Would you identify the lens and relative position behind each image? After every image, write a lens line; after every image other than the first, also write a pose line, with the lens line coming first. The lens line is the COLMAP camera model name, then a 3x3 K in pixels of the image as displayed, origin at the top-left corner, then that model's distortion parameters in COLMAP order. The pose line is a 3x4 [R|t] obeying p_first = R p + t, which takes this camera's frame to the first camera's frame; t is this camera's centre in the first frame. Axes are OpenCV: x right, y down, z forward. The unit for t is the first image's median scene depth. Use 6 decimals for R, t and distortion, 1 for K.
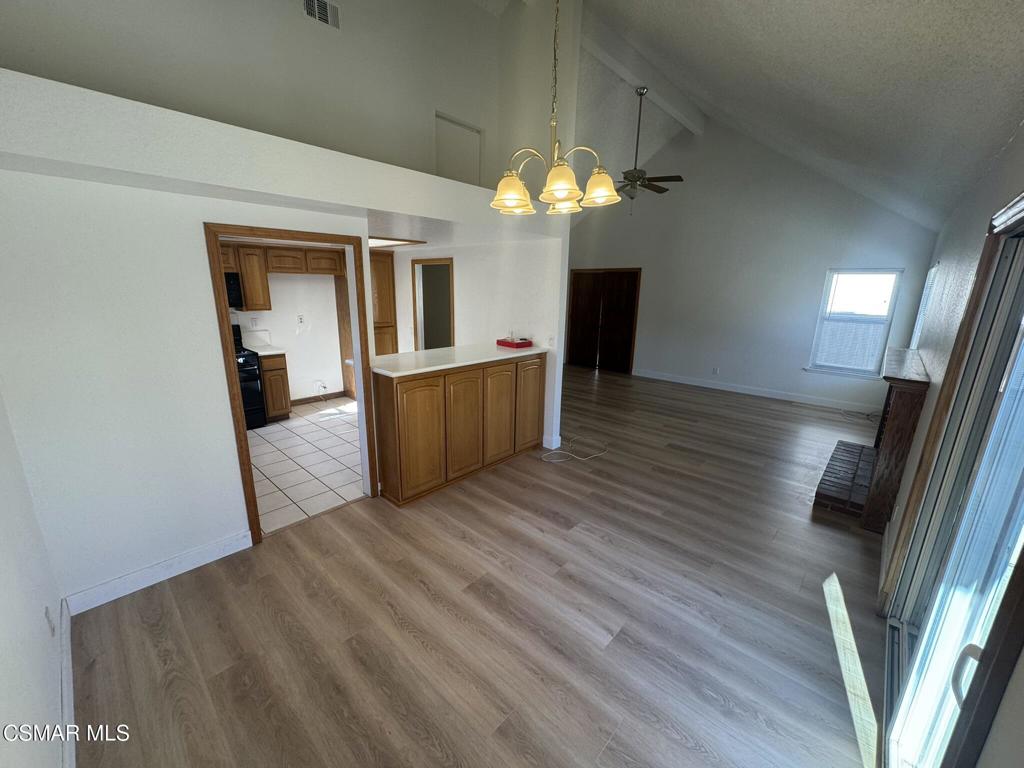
lens RADIAL K [[409.3, 0, 512.7], [0, 409.3, 386.8], [0, 0, 1]] dist [-0.008895, 0.000926]
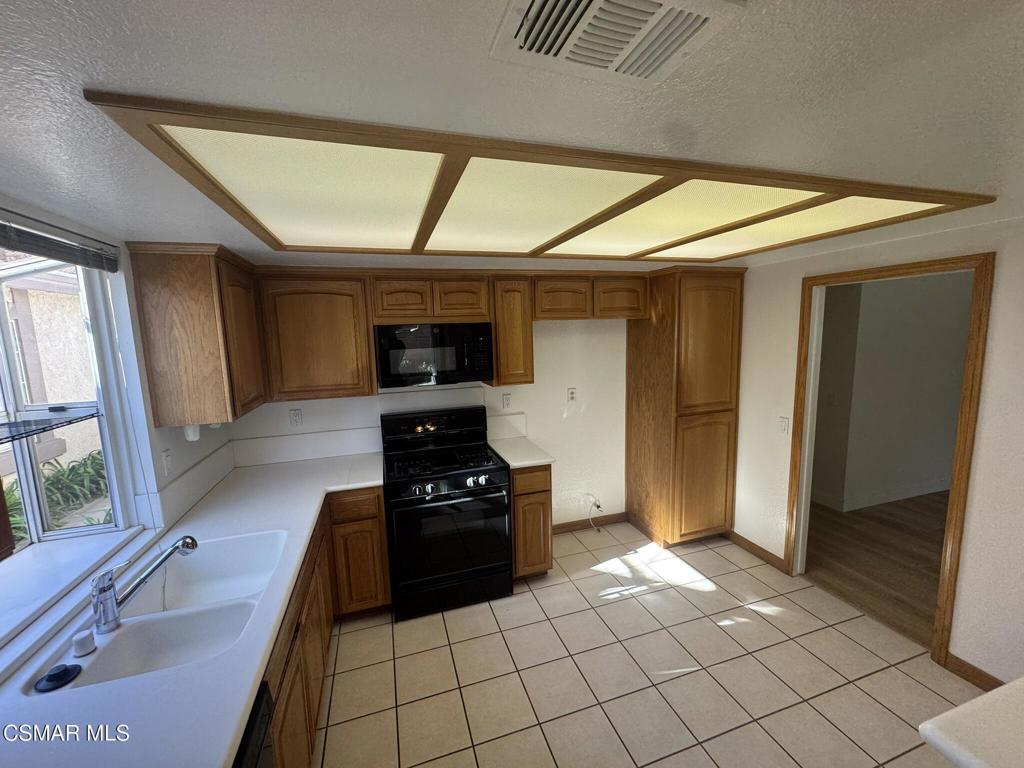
lens RADIAL K [[409.3, 0, 513.3], [0, 409.3, 384.5], [0, 0, 1]] dist [-0.008895, 0.000926]
pose [[0.866101, 0.020286, -0.499457, -0.319833], [-0.075845, 0.992941, -0.091191, -0.128333], [0.494082, 0.116862, 0.861526, 0.474702]]
